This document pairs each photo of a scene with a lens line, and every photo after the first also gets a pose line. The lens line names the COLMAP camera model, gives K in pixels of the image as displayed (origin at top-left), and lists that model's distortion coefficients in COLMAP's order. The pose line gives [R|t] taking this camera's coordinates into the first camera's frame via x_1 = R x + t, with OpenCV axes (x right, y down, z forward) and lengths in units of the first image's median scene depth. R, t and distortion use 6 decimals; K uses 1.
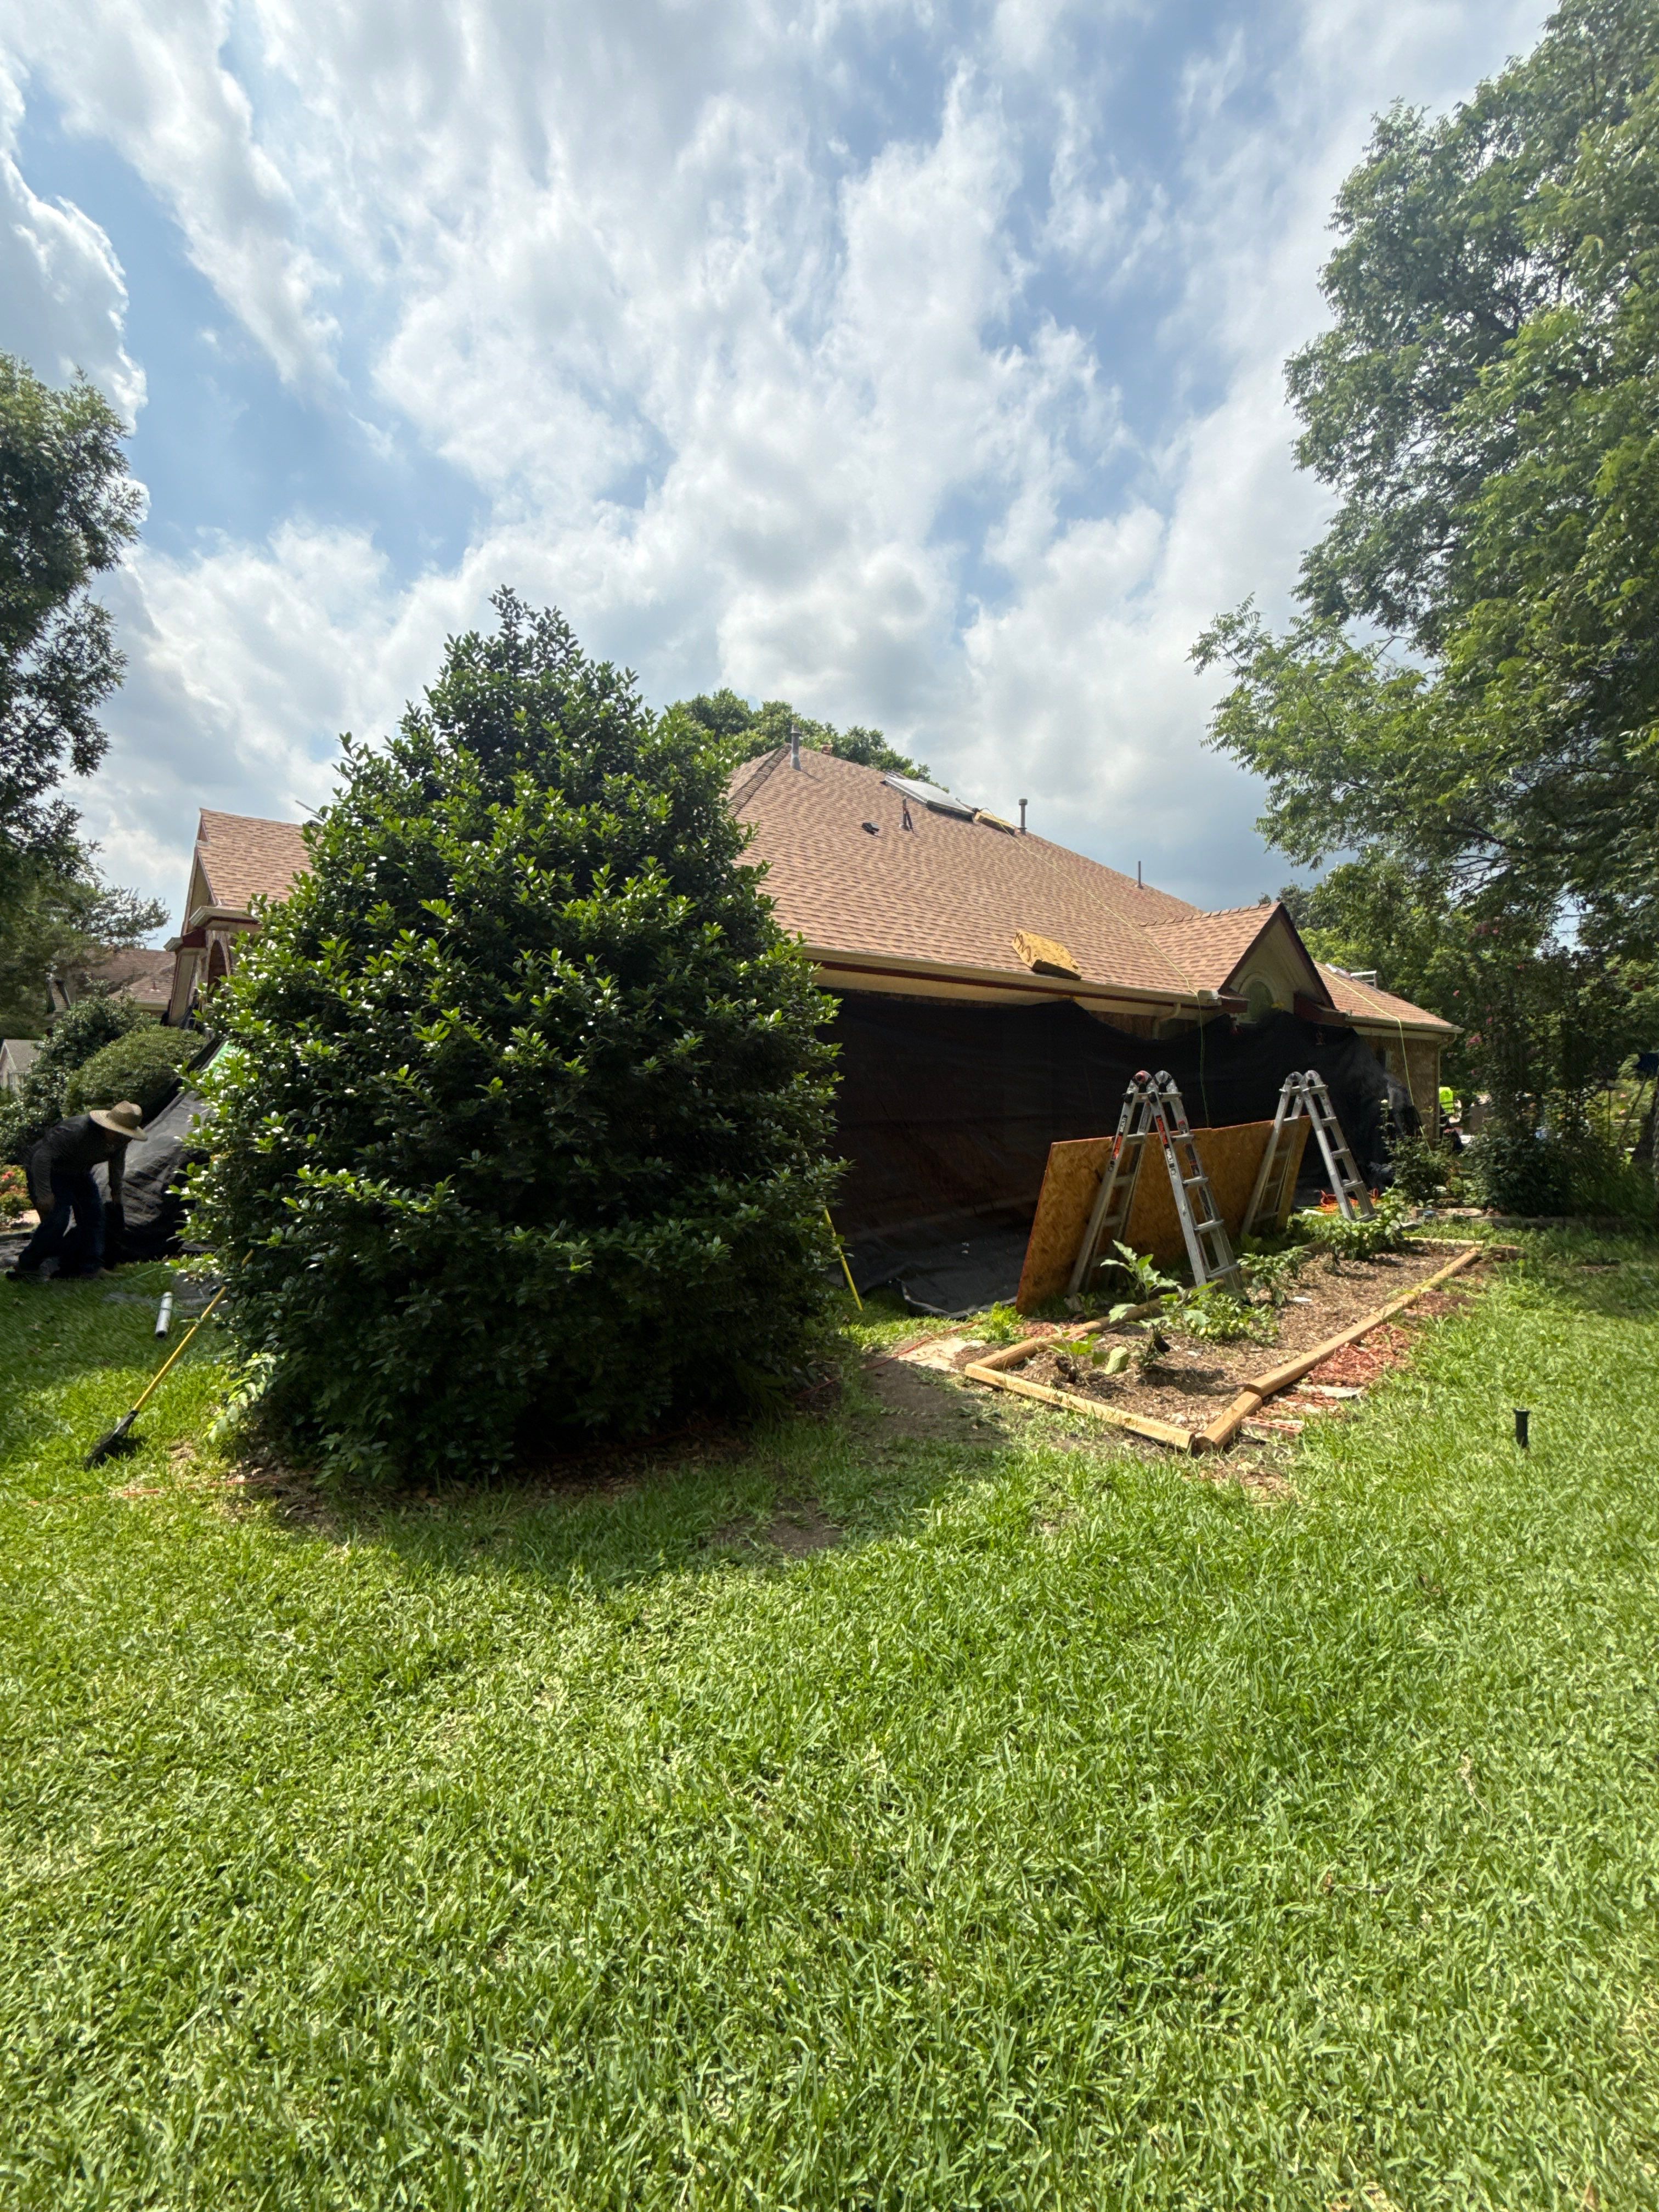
lens RADIAL K [[891.1, 0, 826.5], [0, 891.1, 1100.3], [0, 0, 1]] dist [-0.001459, -0.004428]
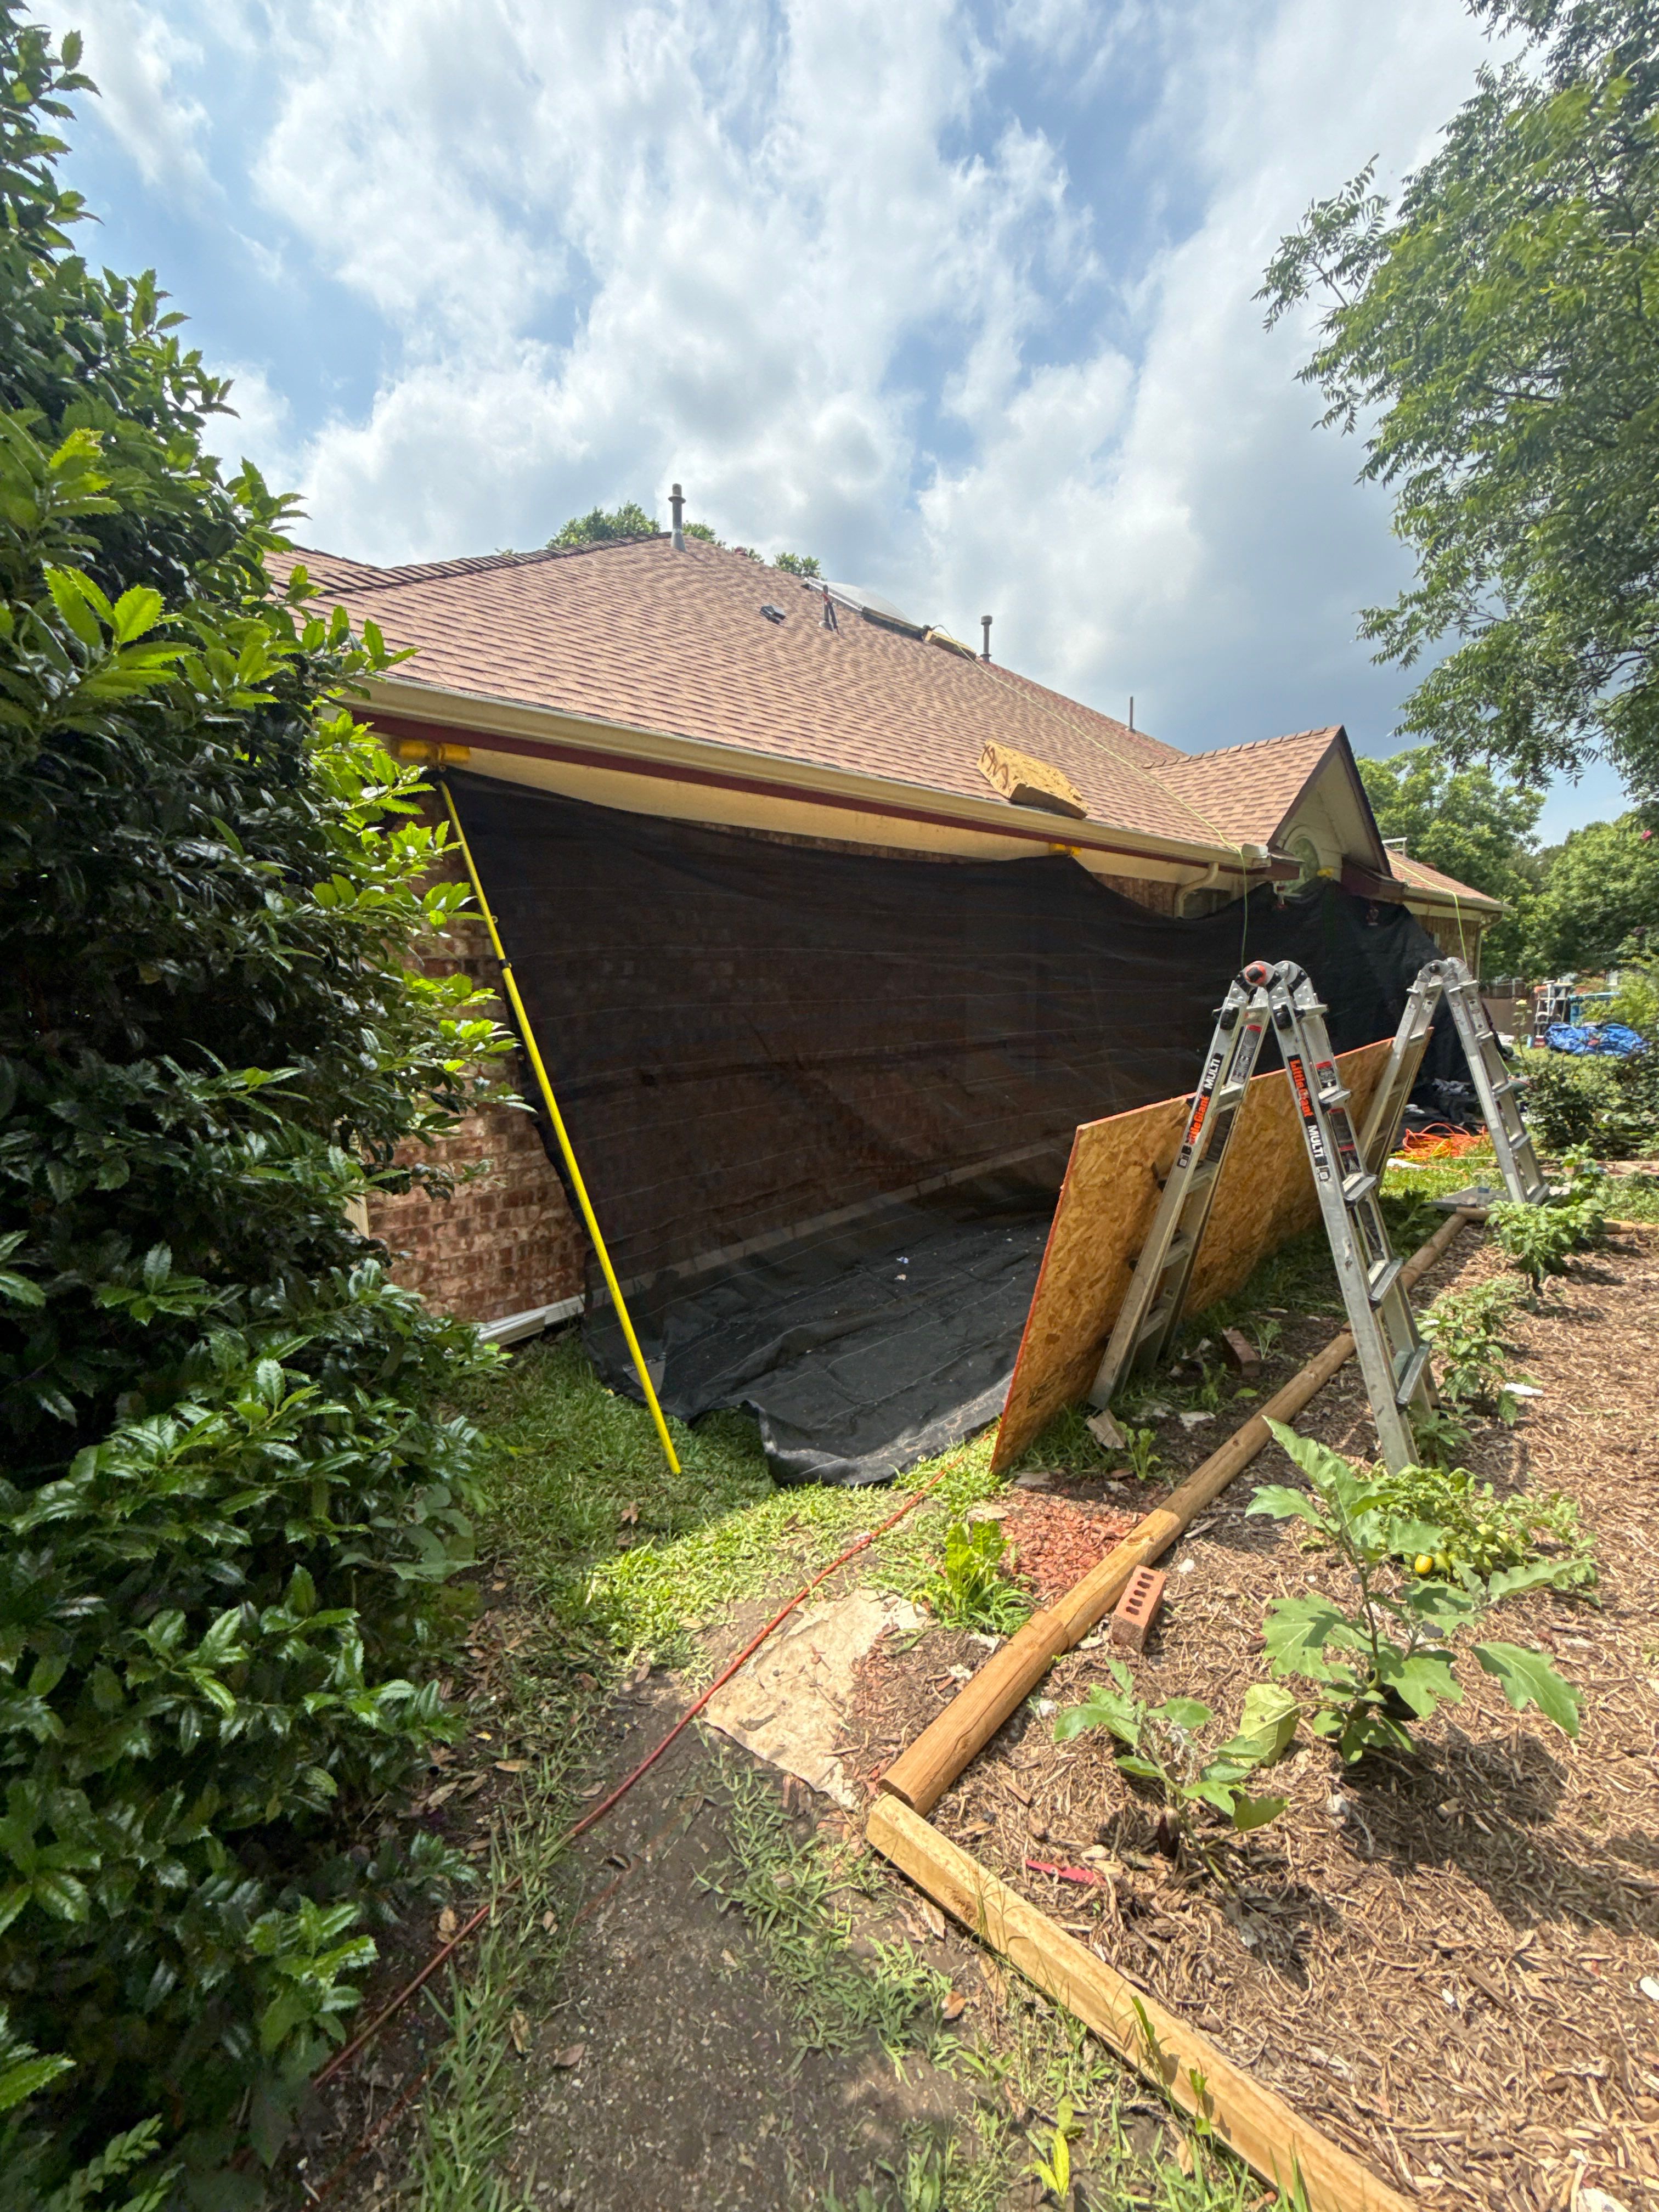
lens RADIAL K [[890.5, 0, 834.3], [0, 890.5, 1092.9], [0, 0, 1]] dist [-0.003291, 0.000388]
pose [[0.998495, -0.021997, 0.050244, 0.066075], [0.016591, 0.994272, 0.105580, -0.009939], [-0.052278, -0.104588, 0.993141, 0.336823]]
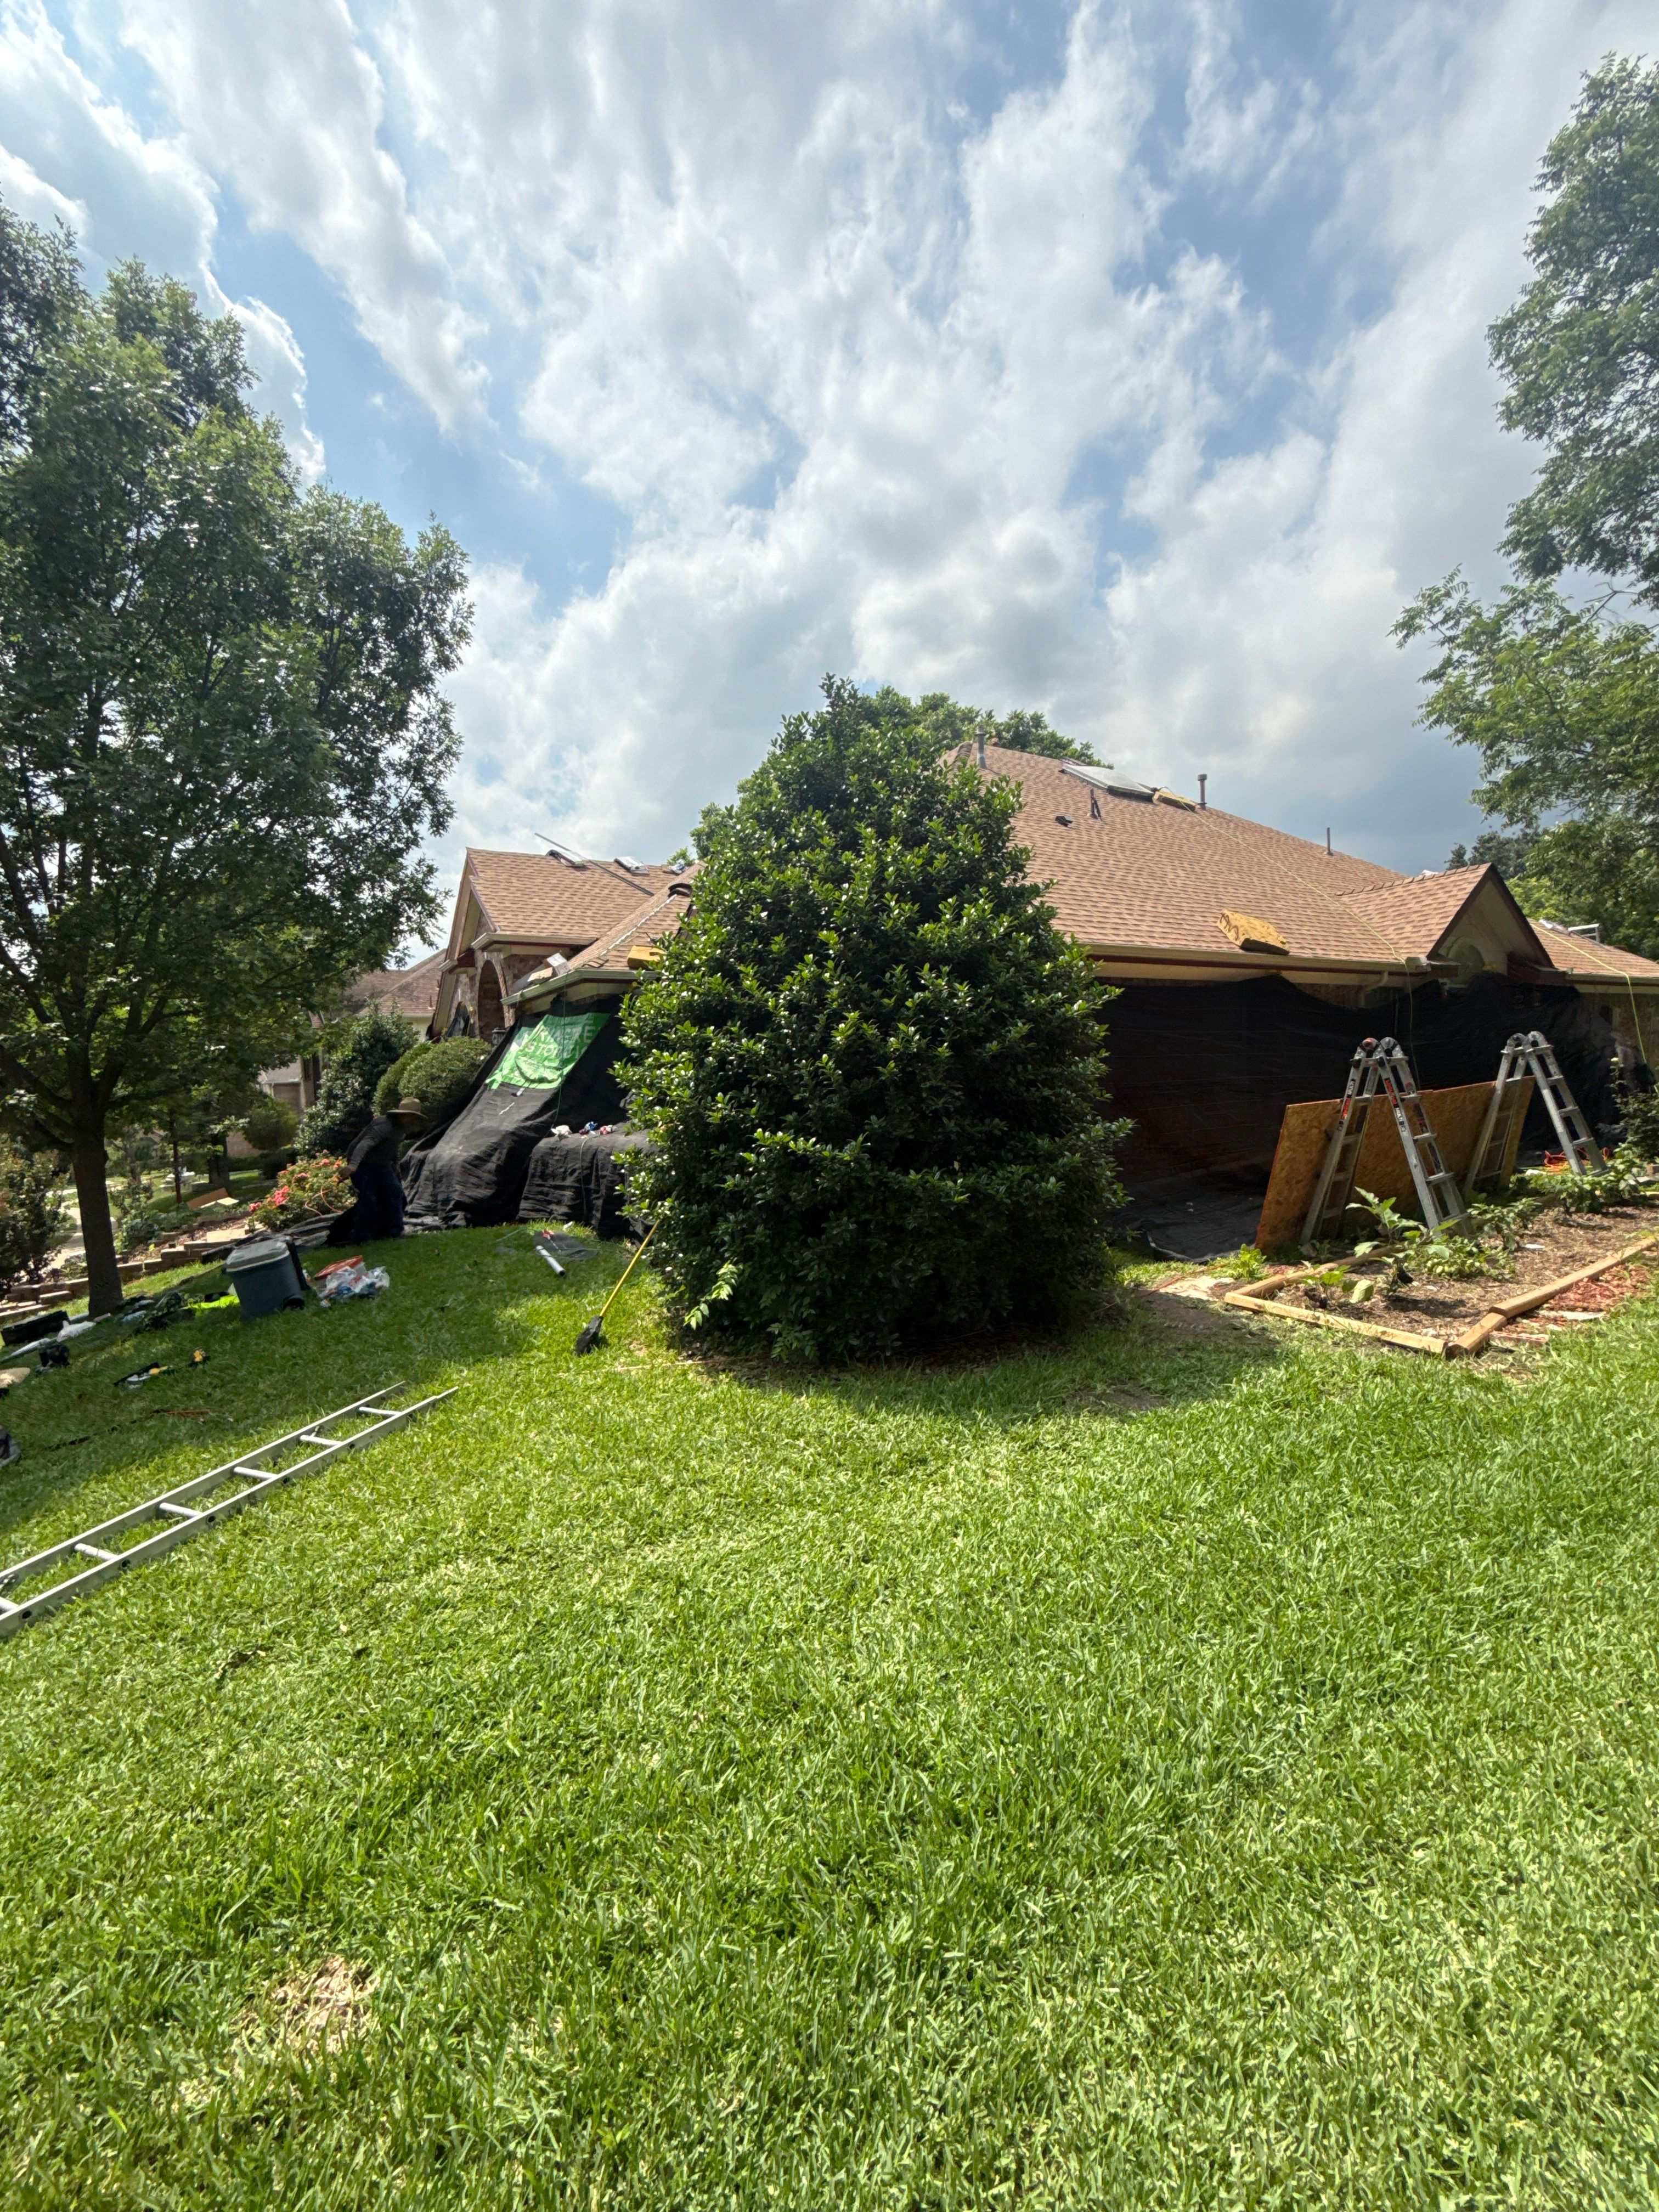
lens RADIAL K [[884.4, 0, 829.5], [0, 884.4, 1106.0], [0, 0, 1]] dist [-0.008864, -0.000965]
pose [[0.986358, -0.029283, -0.161987, -0.081753], [0.033020, 0.999246, 0.020427, 0.004168], [0.161267, -0.025497, 0.986581, -0.114255]]
